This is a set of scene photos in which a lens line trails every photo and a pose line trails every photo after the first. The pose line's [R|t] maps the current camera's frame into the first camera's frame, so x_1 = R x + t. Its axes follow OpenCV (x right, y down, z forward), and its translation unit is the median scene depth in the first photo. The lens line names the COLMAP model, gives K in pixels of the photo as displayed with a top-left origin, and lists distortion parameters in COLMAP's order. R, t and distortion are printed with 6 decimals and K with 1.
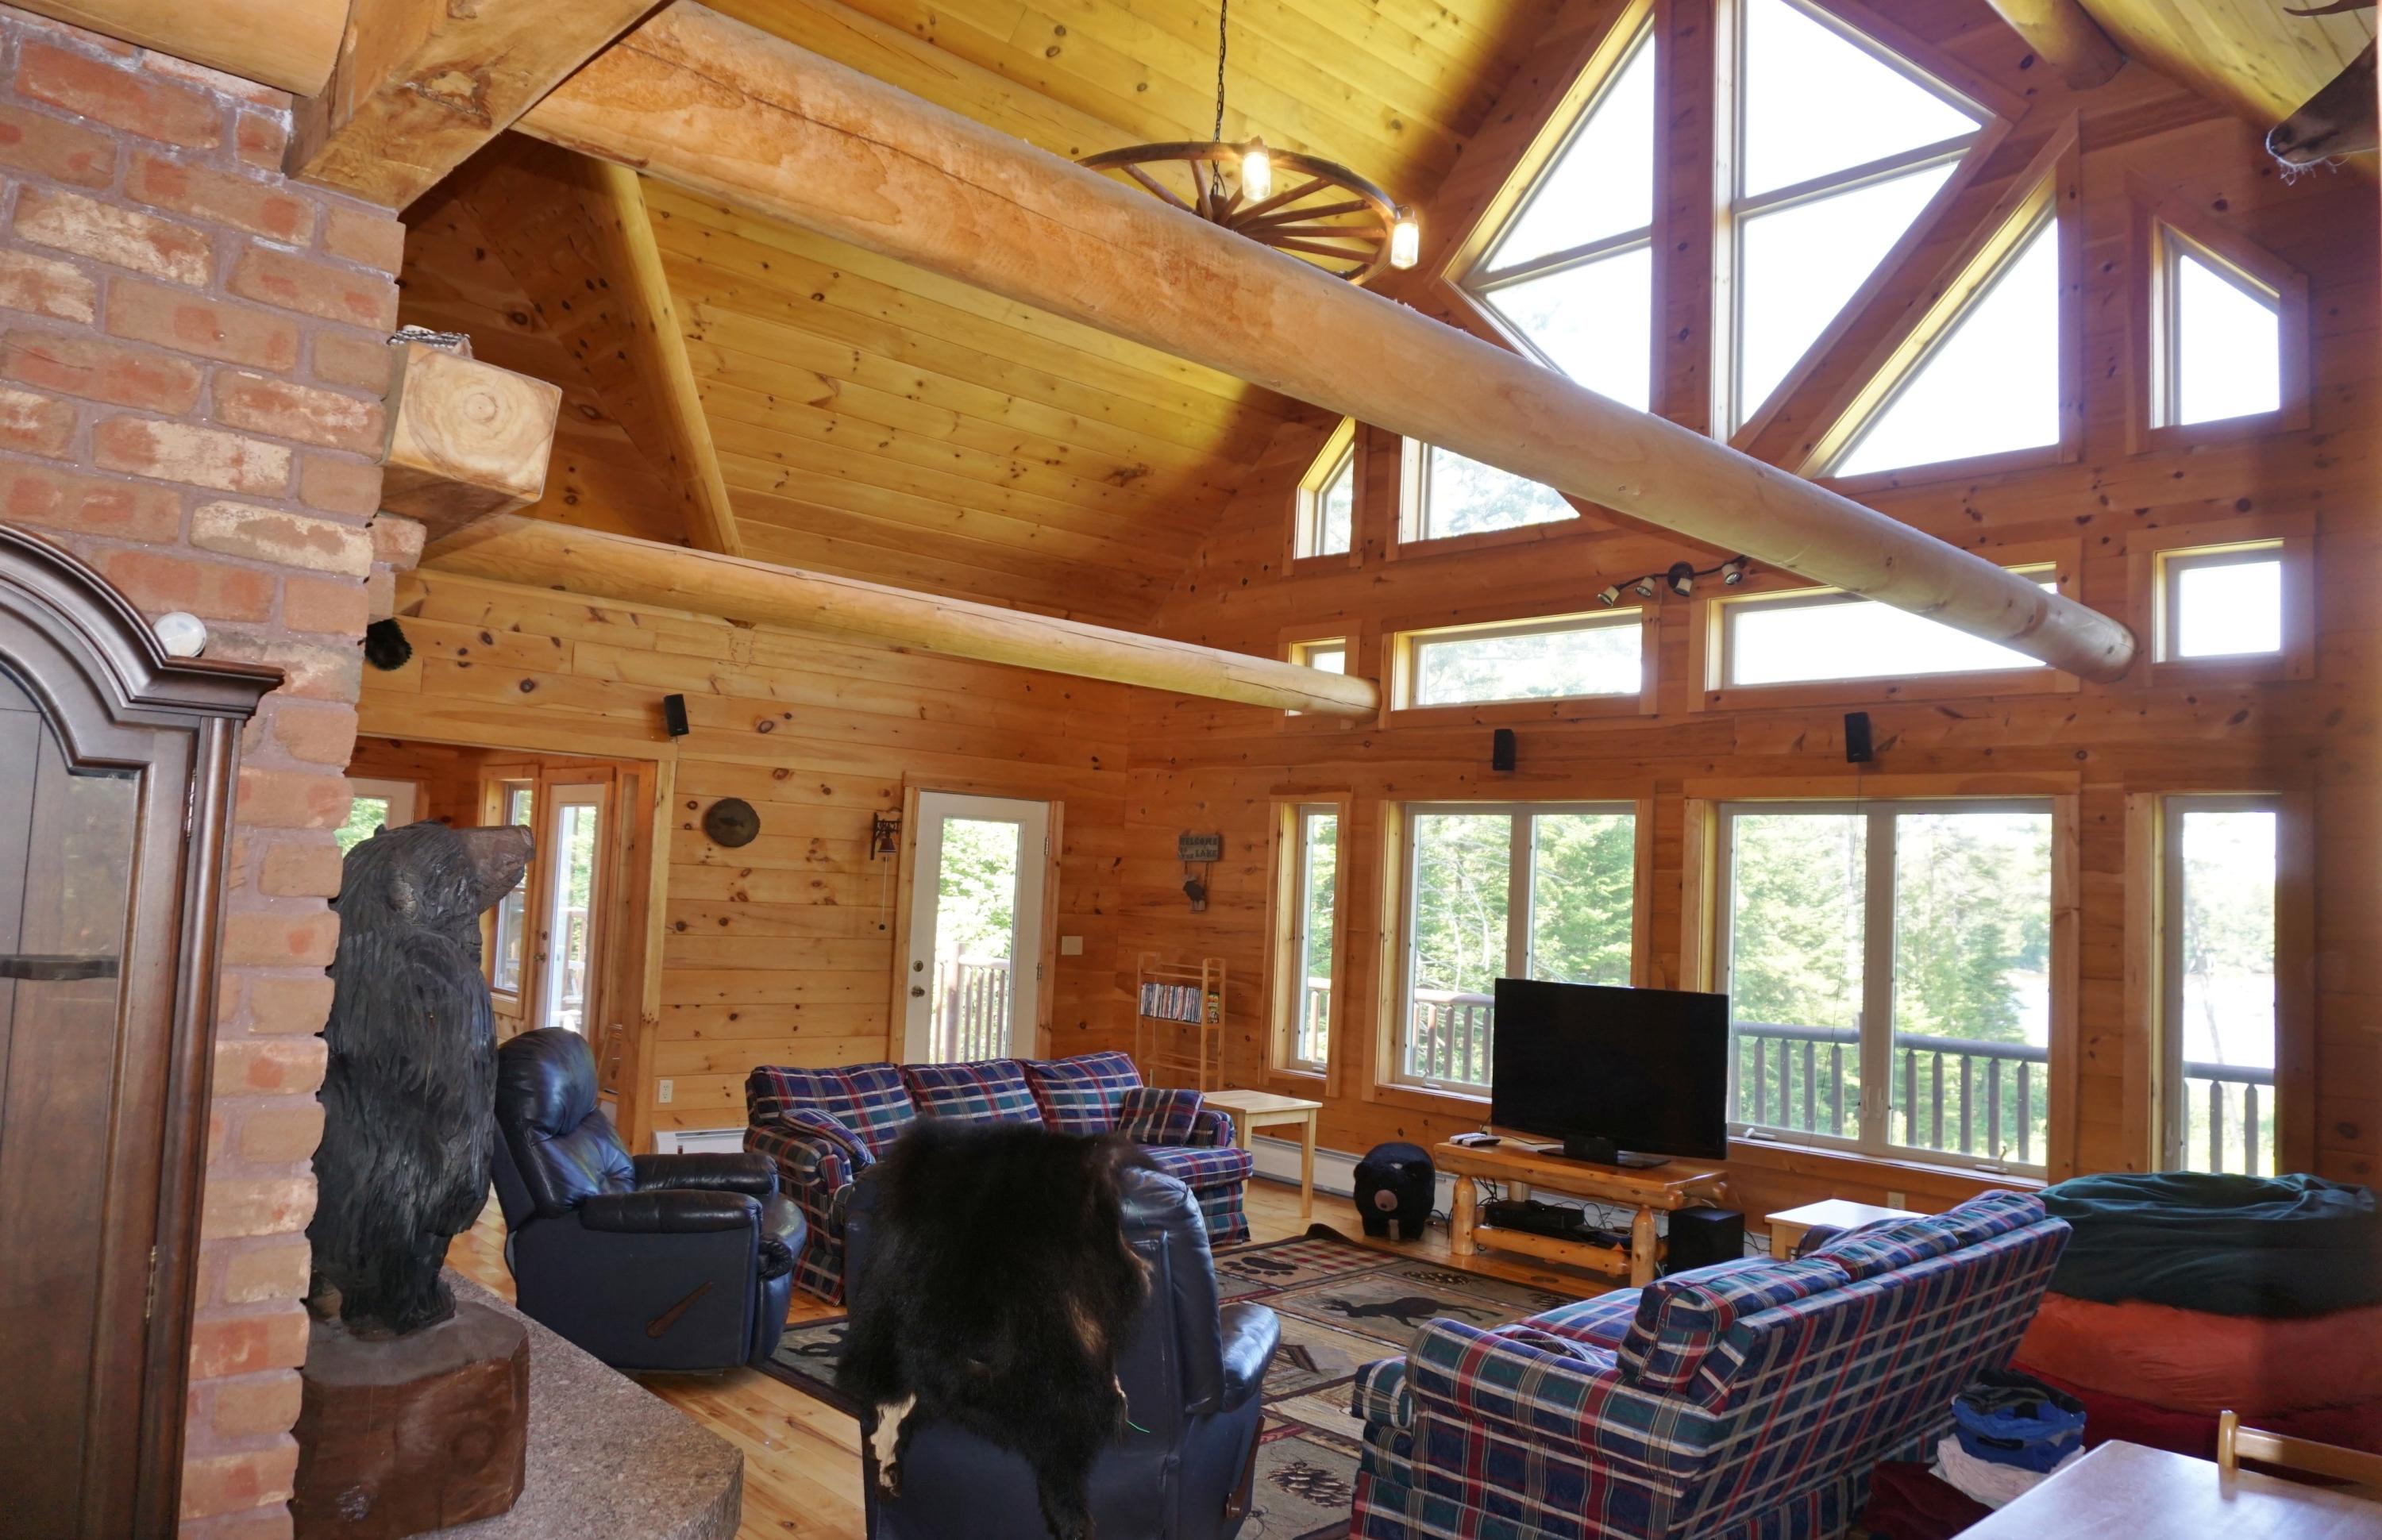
lens RADIAL K [[1653.5, 0, 1139.2], [0, 1653.5, 711.1], [0, 0, 1]] dist [-0.038367, 0.000070]
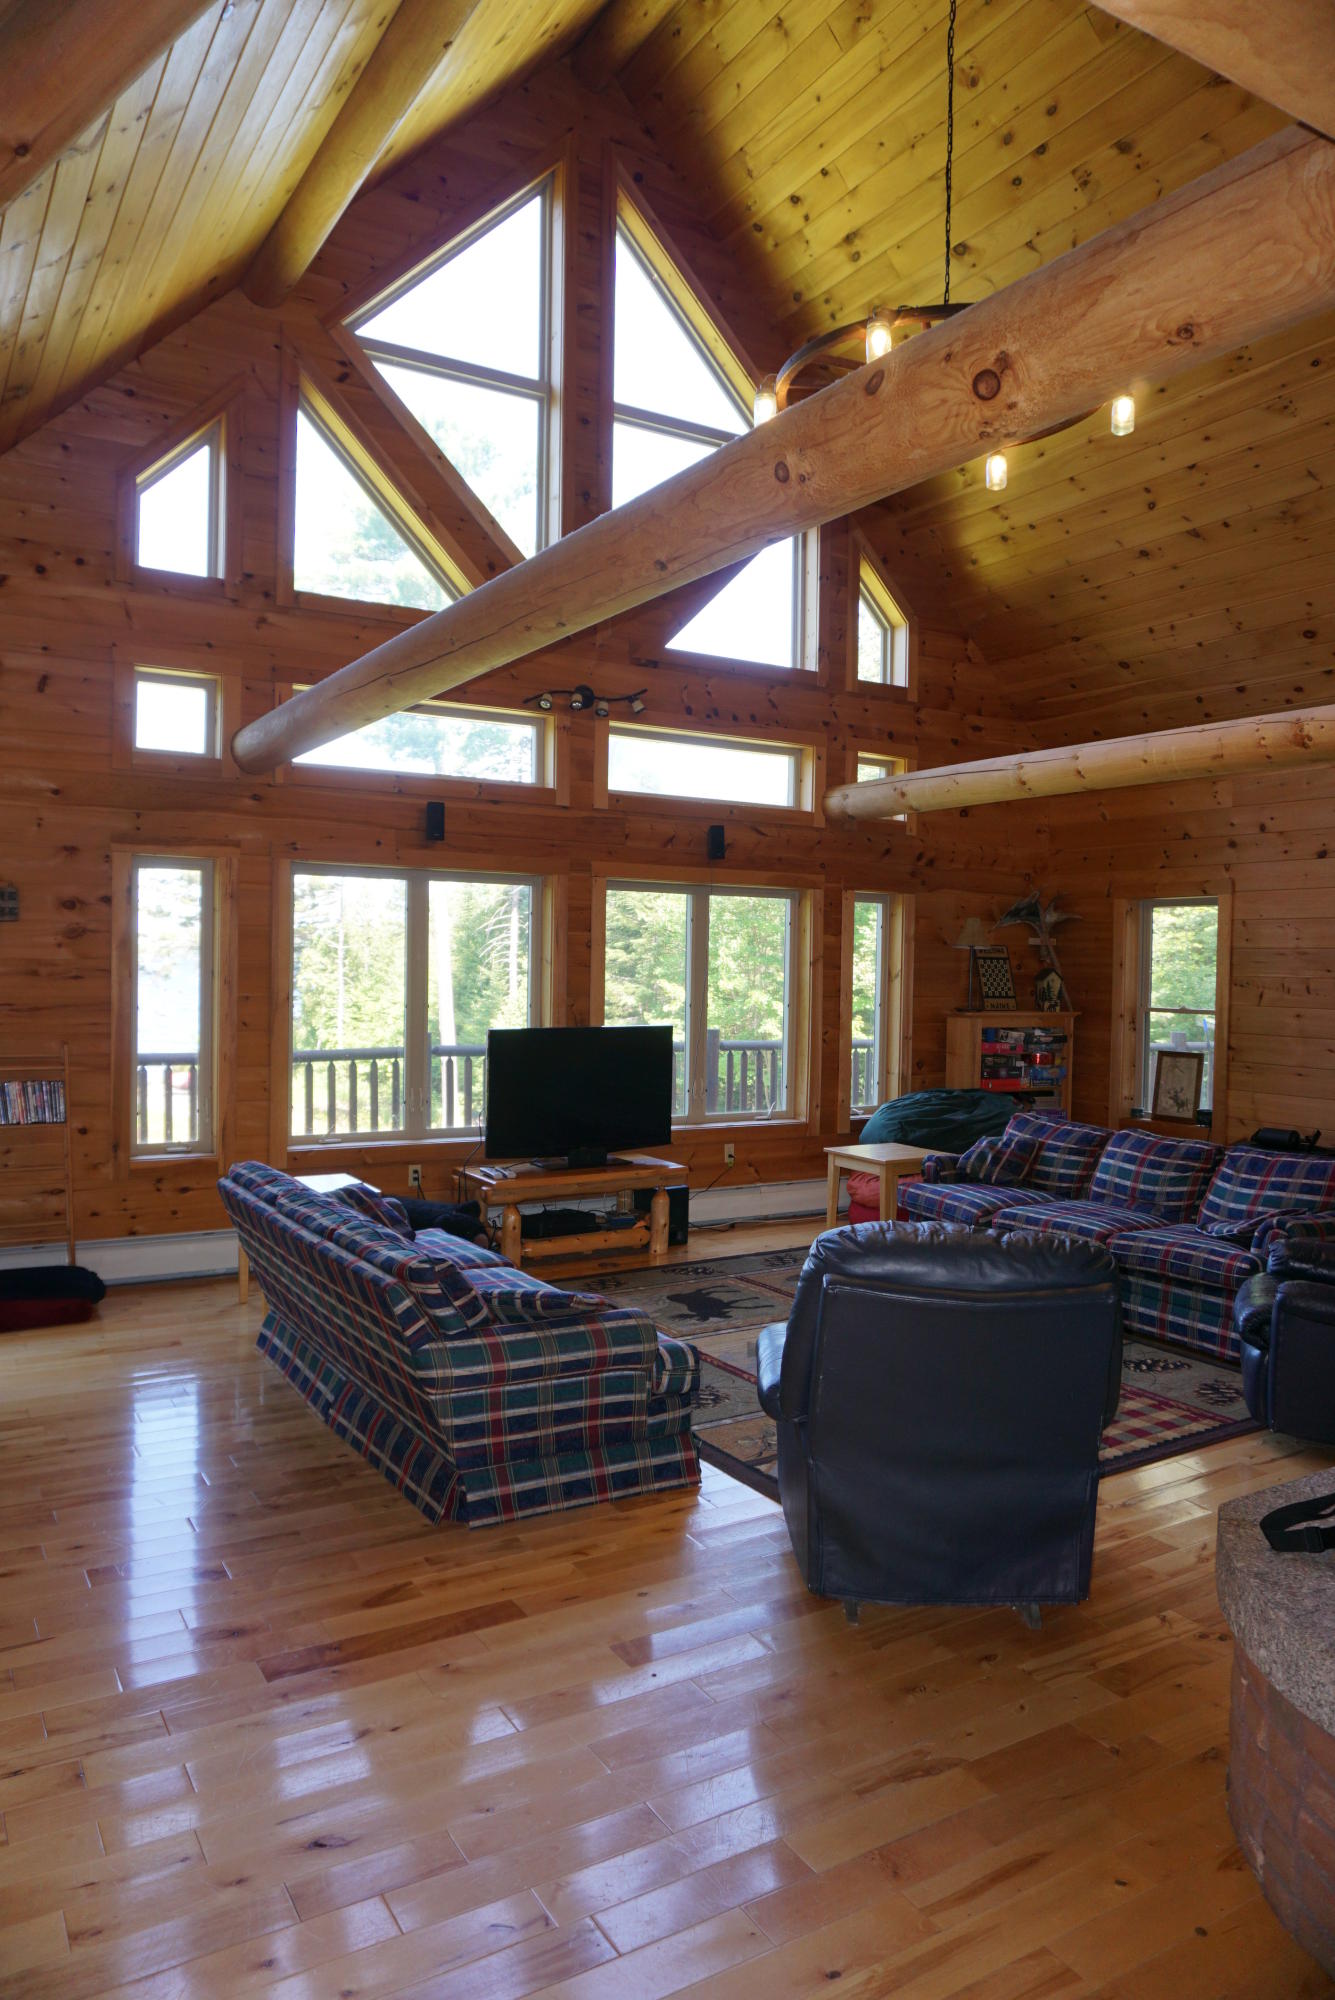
lens RADIAL K [[1332.1, 0, 673.7], [0, 1332.1, 997.9], [0, 0, 1]] dist [-0.054440, 0.039636]
pose [[0.191592, -0.067780, 0.979131, -0.647585], [-0.109122, 0.989956, 0.089882, 0.045262], [-0.975390, -0.124066, 0.182271, 0.716737]]
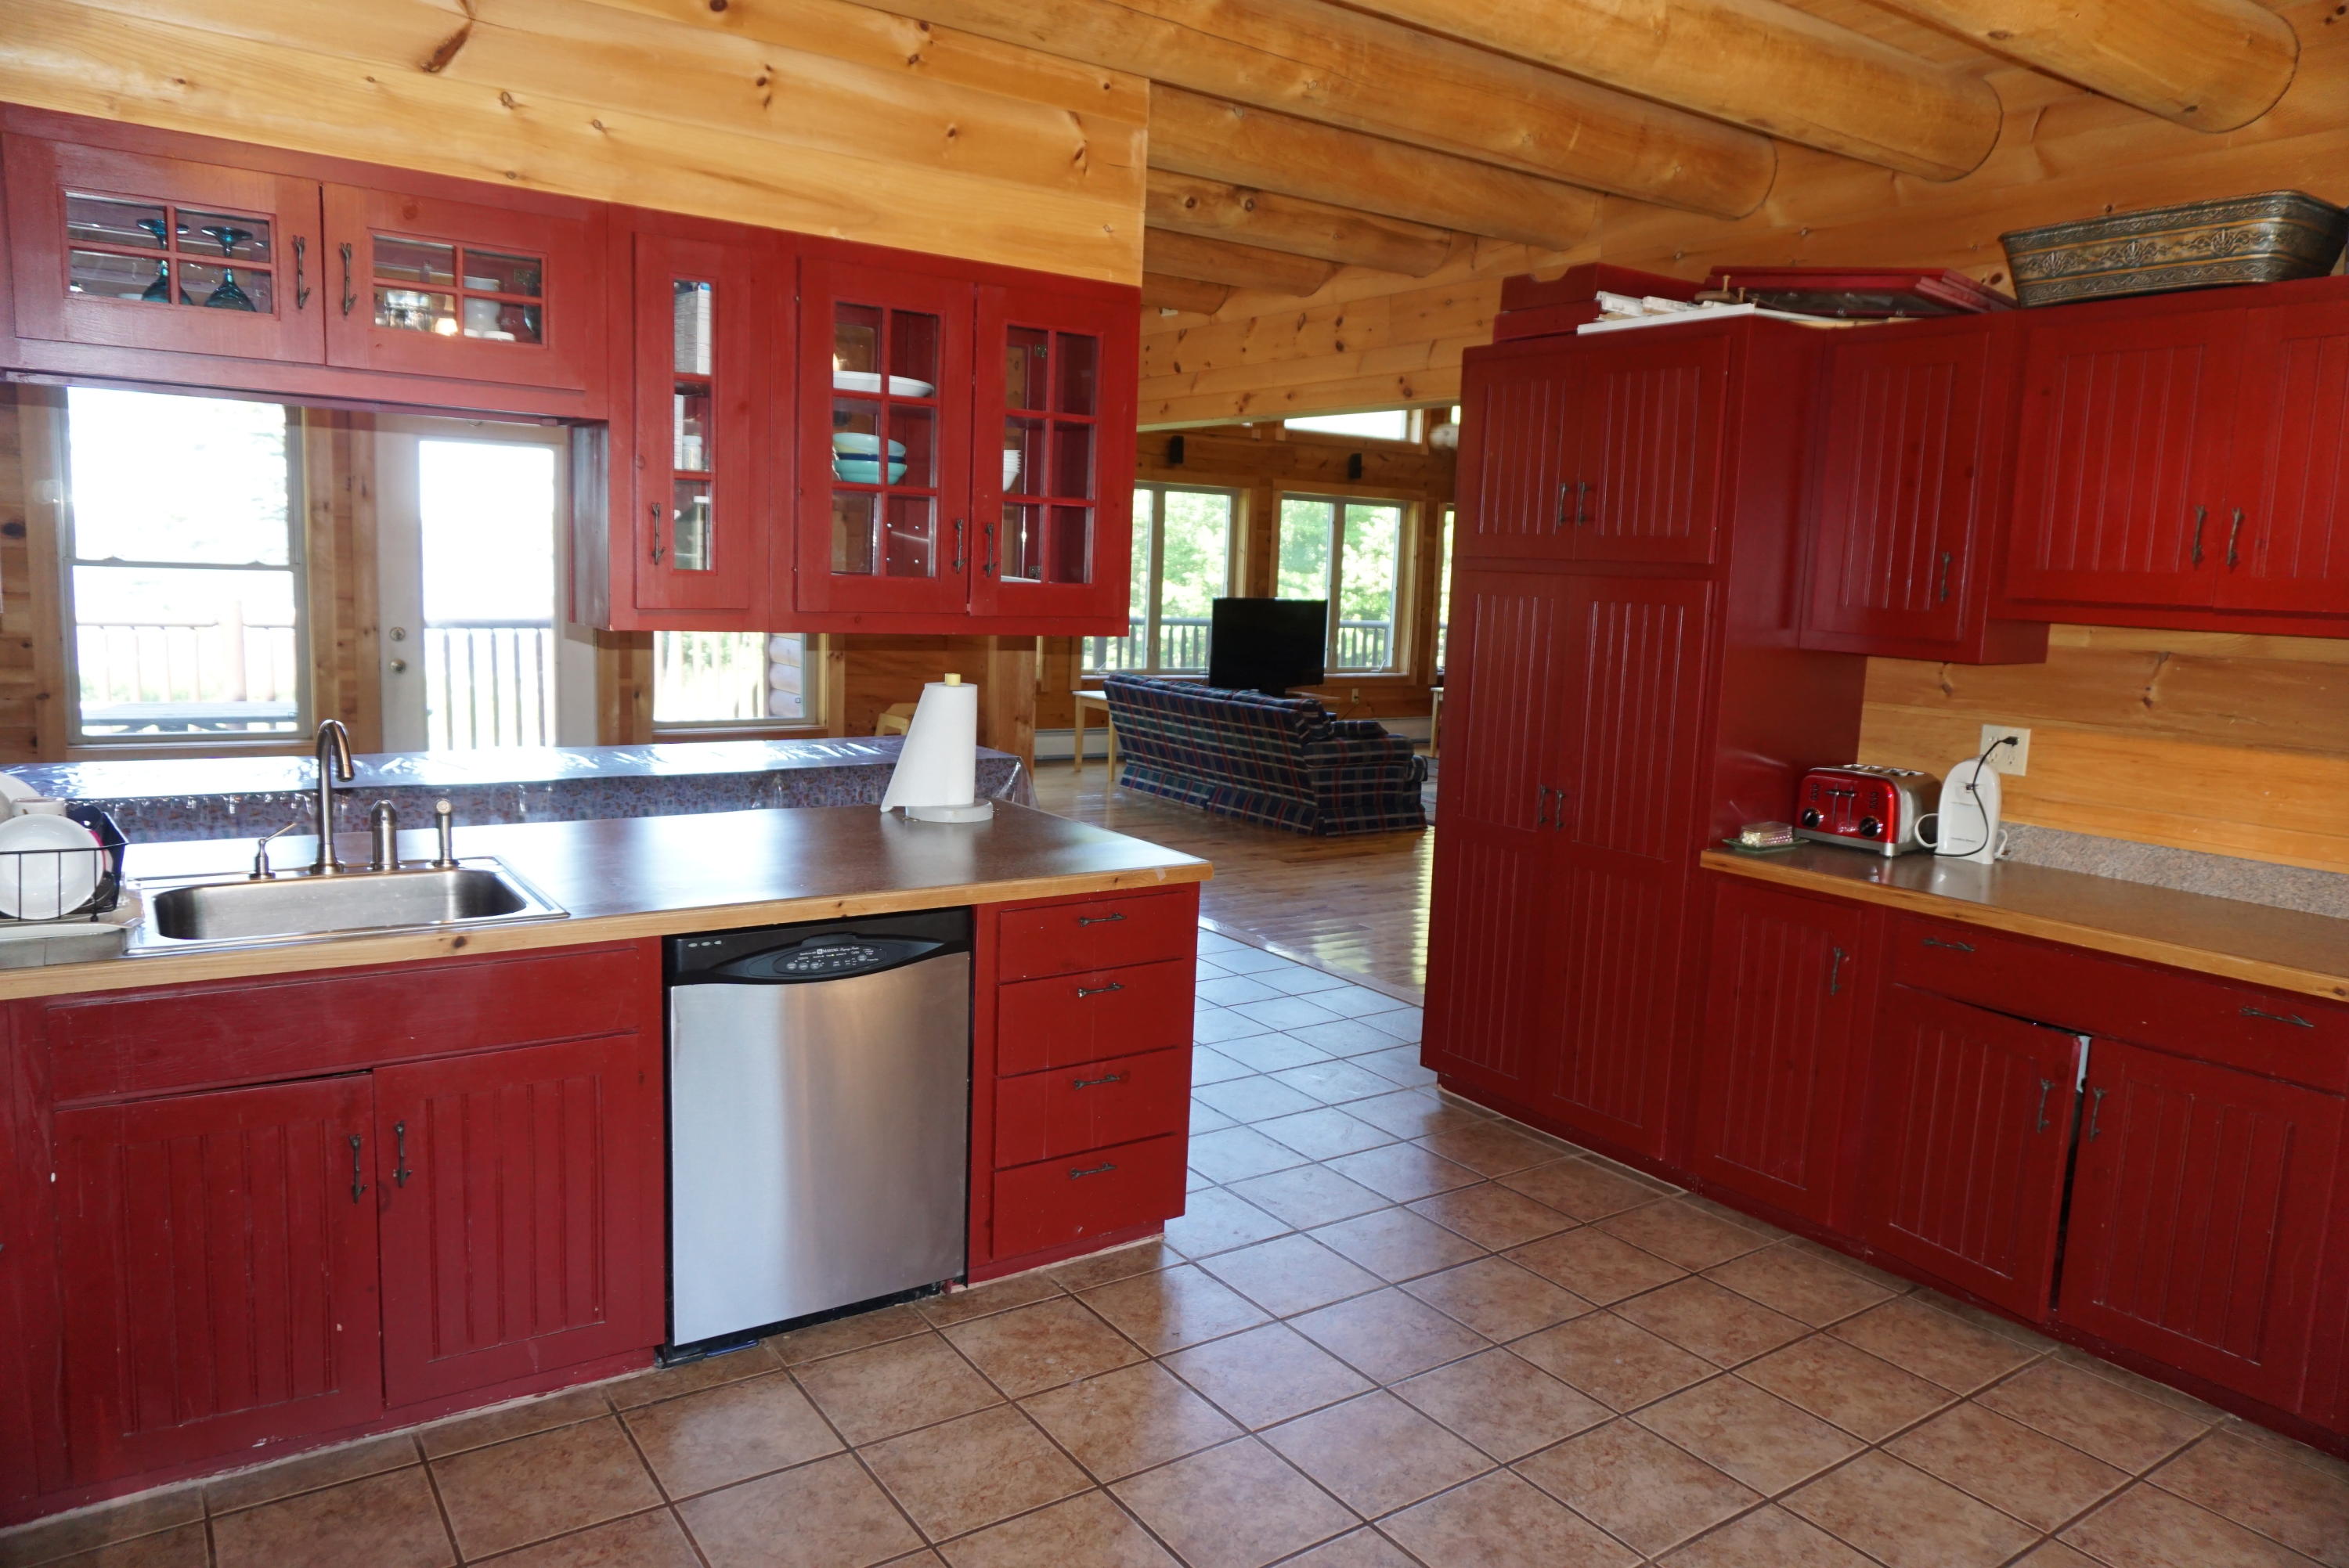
lens RADIAL K [[1564.4, 0, 1185.2], [0, 1564.4, 797.7], [0, 0, 1]] dist [-0.054440, 0.039636]
pose [[0.127973, -0.187236, 0.973943, -1.328833], [-0.132490, 0.969989, 0.203884, 0.042575], [-0.982888, -0.155129, 0.099326, 0.847406]]
